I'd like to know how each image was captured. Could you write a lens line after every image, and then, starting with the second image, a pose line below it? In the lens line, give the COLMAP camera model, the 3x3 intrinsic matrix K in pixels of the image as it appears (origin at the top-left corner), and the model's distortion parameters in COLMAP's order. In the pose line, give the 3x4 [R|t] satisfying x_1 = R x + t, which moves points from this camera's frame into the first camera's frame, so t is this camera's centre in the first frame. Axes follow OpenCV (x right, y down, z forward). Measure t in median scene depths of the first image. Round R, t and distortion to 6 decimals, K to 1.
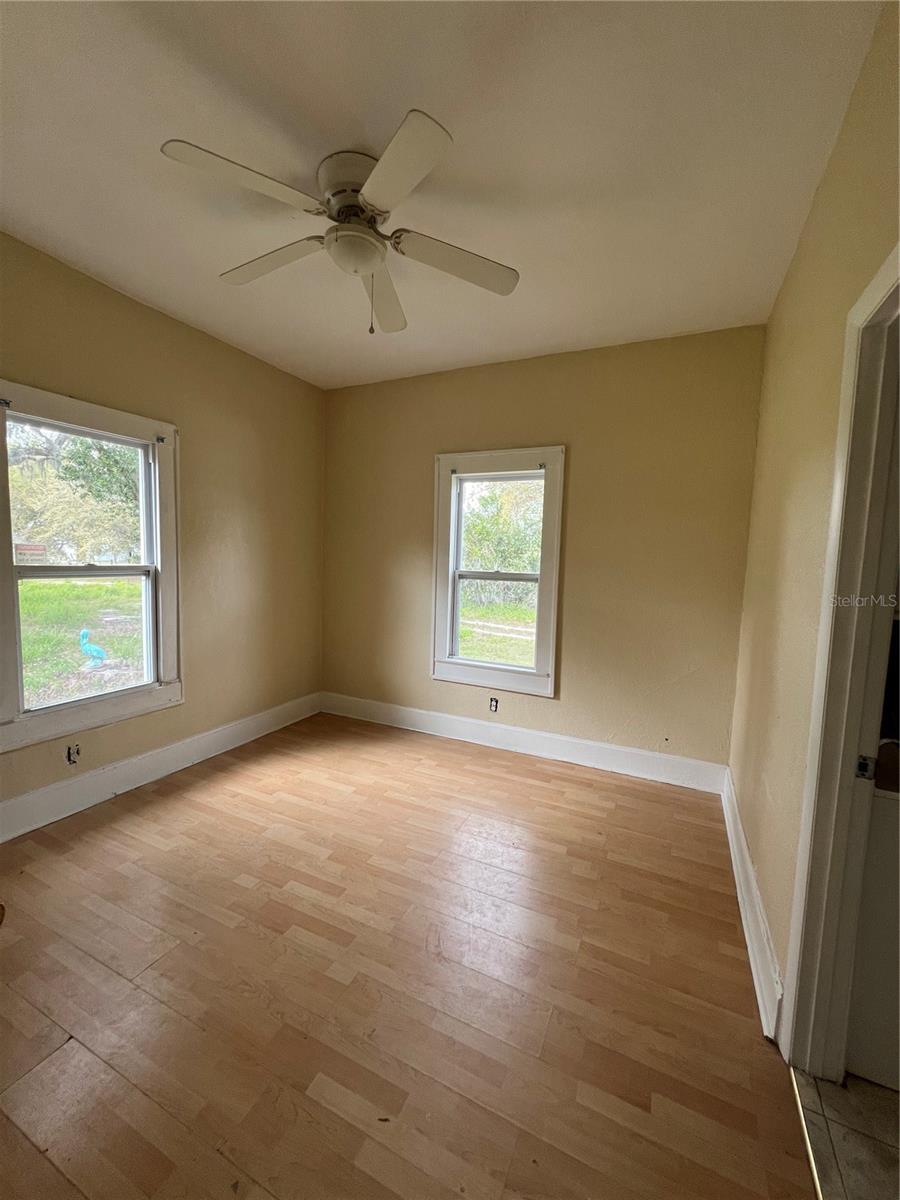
lens RADIAL K [[479.7, 0, 450.4], [0, 479.7, 596.8], [0, 0, 1]] dist [-0.000273, -0.000005]
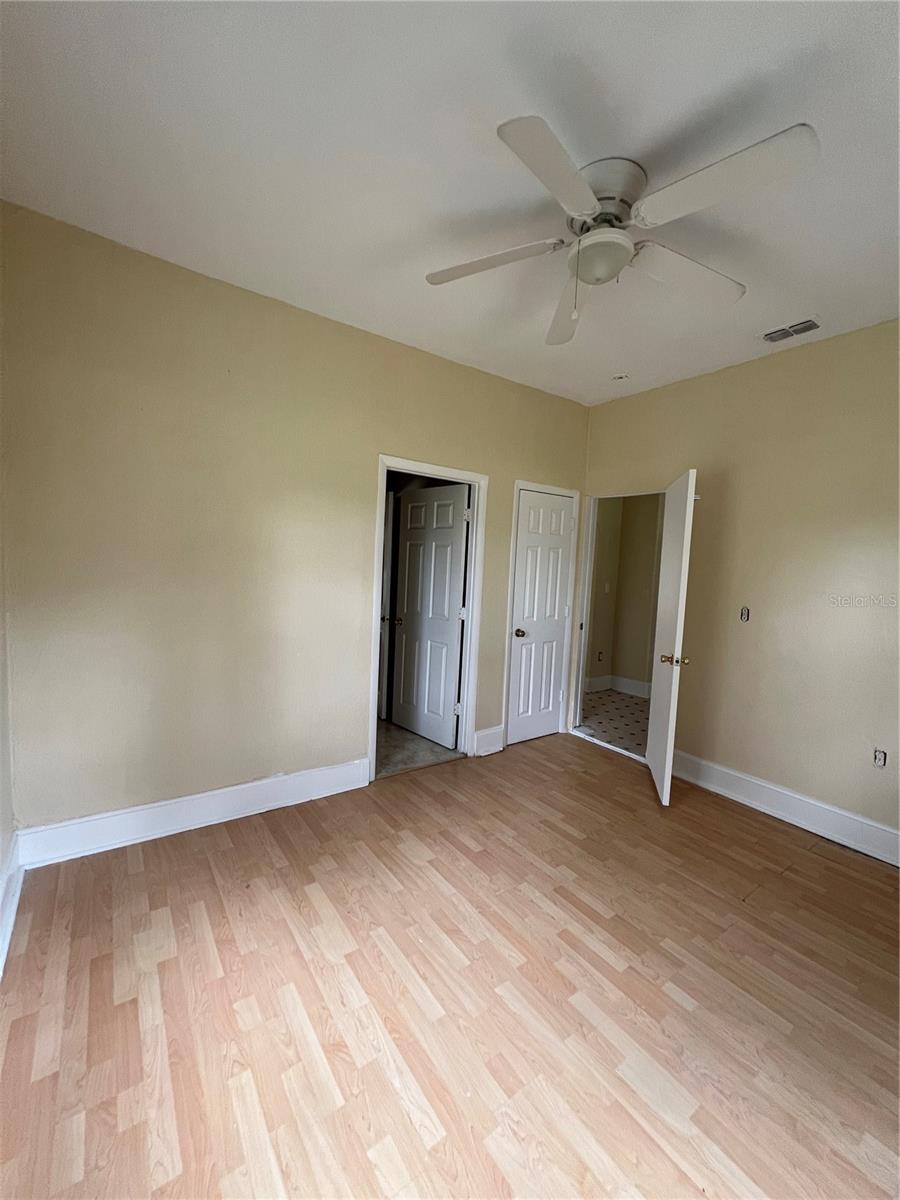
lens RADIAL K [[479.7, 0, 450.4], [0, 479.7, 596.8], [0, 0, 1]] dist [-0.000273, -0.000005]
pose [[-0.871669, -0.102363, 0.479287, -0.372827], [-0.026471, 0.986351, 0.162517, -0.158177], [-0.489380, 0.128974, -0.862481, 1.626062]]
